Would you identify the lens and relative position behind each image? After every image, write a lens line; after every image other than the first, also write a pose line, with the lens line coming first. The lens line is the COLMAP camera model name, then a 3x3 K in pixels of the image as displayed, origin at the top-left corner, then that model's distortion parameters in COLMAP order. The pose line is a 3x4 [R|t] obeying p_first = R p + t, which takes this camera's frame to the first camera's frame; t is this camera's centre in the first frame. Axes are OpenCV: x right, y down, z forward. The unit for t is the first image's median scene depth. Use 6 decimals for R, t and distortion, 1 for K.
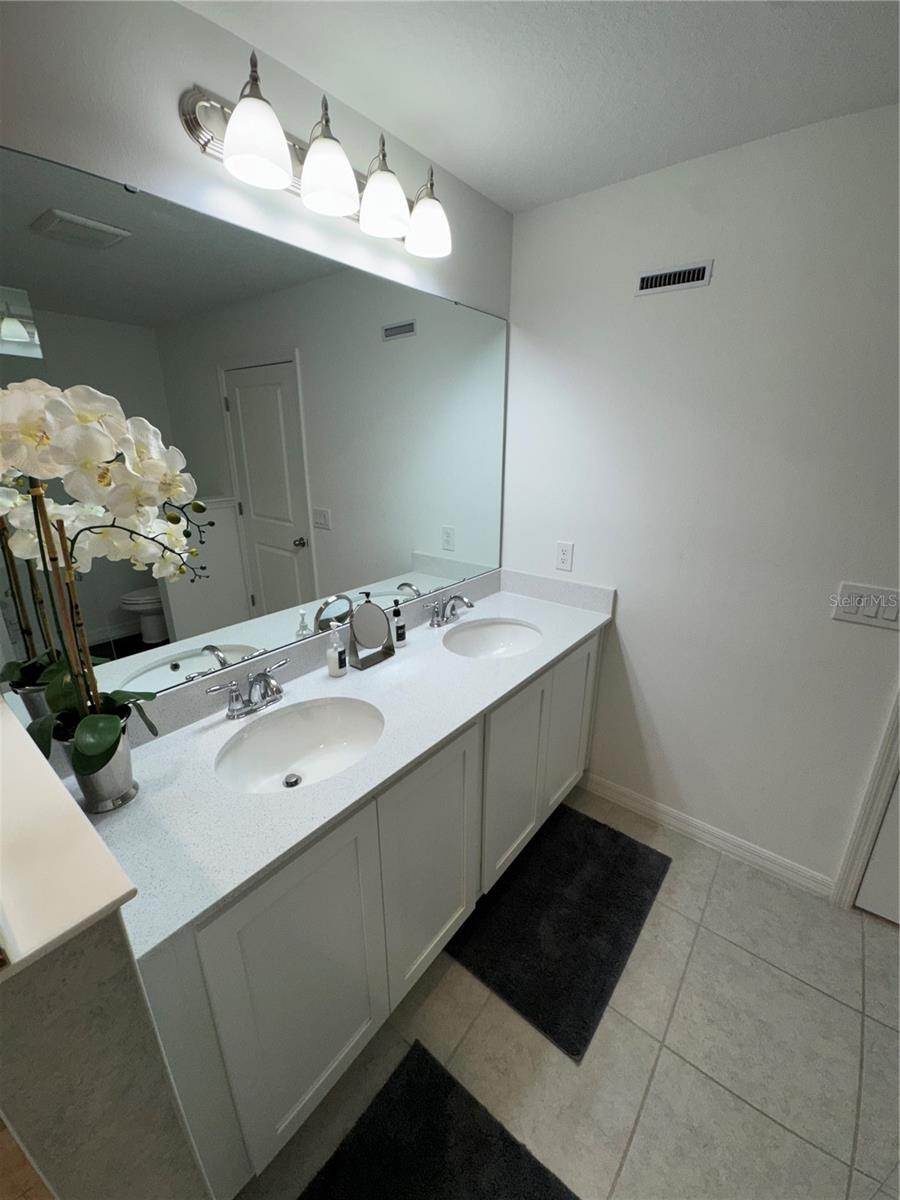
lens RADIAL K [[478.7, 0, 446.8], [0, 478.7, 597.4], [0, 0, 1]] dist [-0.003454, 0.000352]
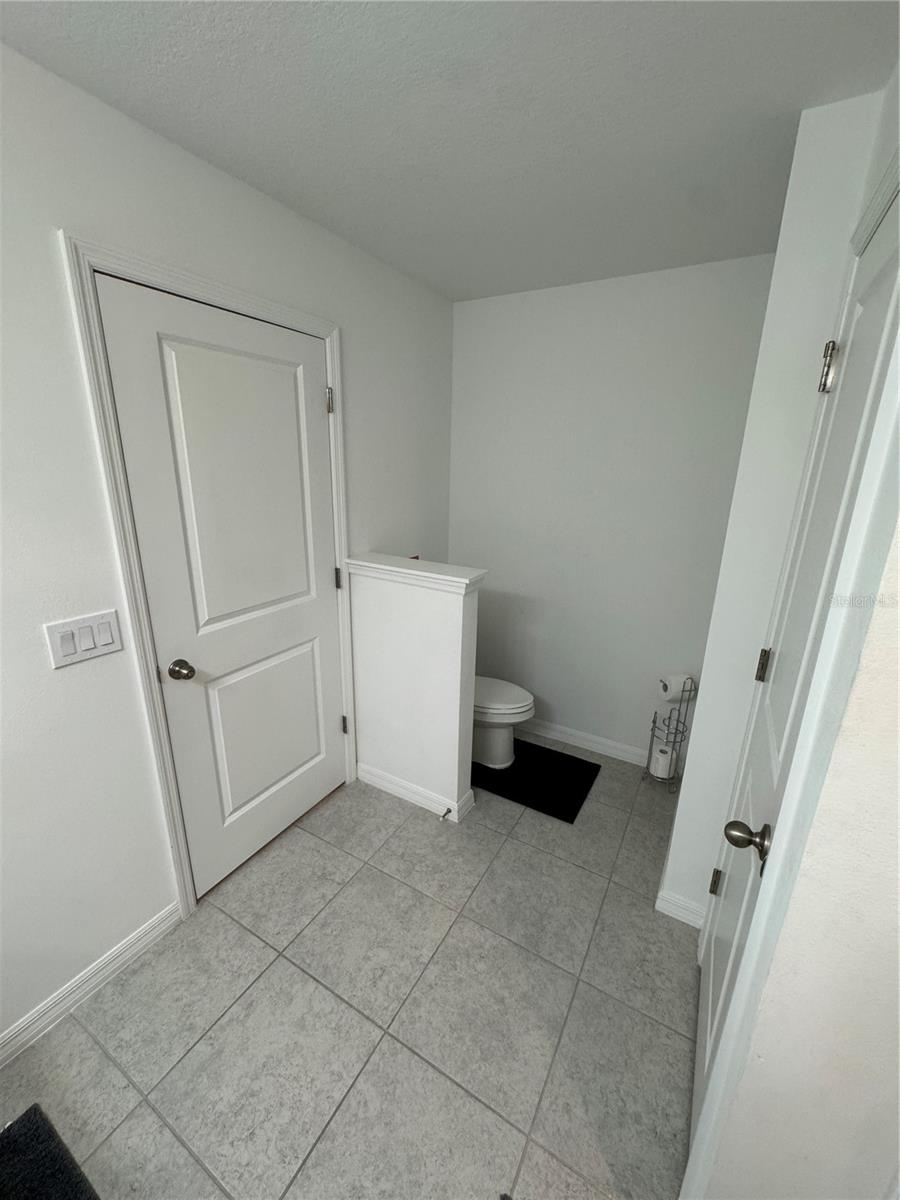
lens RADIAL K [[478.7, 0, 449.7], [0, 478.7, 601.2], [0, 0, 1]] dist [-0.003454, 0.000352]
pose [[-0.150033, -0.282015, 0.947606, -0.027965], [0.293677, 0.902484, 0.315083, -0.110042], [-0.944057, 0.325563, -0.052581, 0.343952]]
